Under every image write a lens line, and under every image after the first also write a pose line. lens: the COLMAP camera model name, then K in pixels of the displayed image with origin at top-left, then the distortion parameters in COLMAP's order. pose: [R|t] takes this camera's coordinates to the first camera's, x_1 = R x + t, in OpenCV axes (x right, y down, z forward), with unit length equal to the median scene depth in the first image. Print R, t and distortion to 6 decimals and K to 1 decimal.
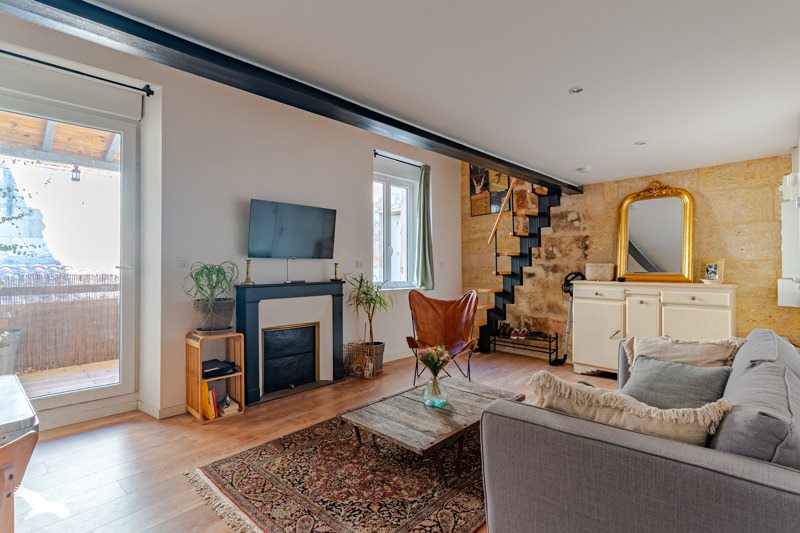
lens RADIAL K [[386.5, 0, 405.5], [0, 386.5, 266.2], [0, 0, 1]] dist [0.000335, 0.000155]
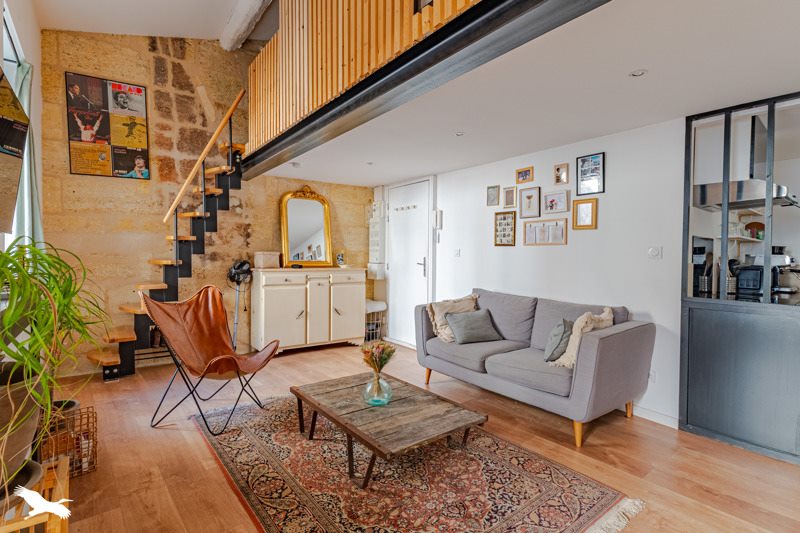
lens RADIAL K [[386.5, 0, 405.5], [0, 386.5, 266.2], [0, 0, 1]] dist [0.000335, 0.000155]
pose [[0.152147, -0.024210, 0.988061, -0.567844], [-0.011755, 0.999585, 0.026303, -0.000095], [-0.988288, -0.015616, 0.151800, 0.542323]]
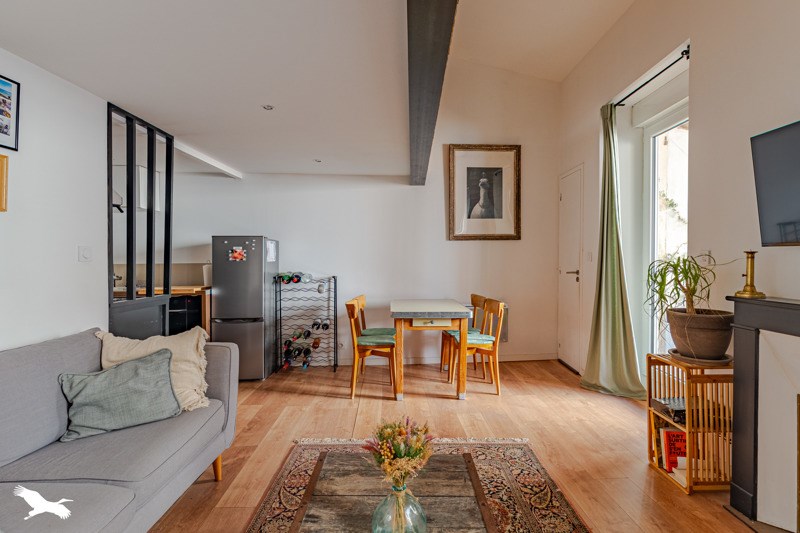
lens RADIAL K [[386.5, 0, 405.5], [0, 386.5, 266.2], [0, 0, 1]] dist [0.000335, 0.000155]
pose [[-0.733326, 0.016250, -0.679683, 0.274564], [0.004061, 0.999801, 0.019522, -0.004006], [0.679865, 0.011556, -0.733247, 0.932685]]
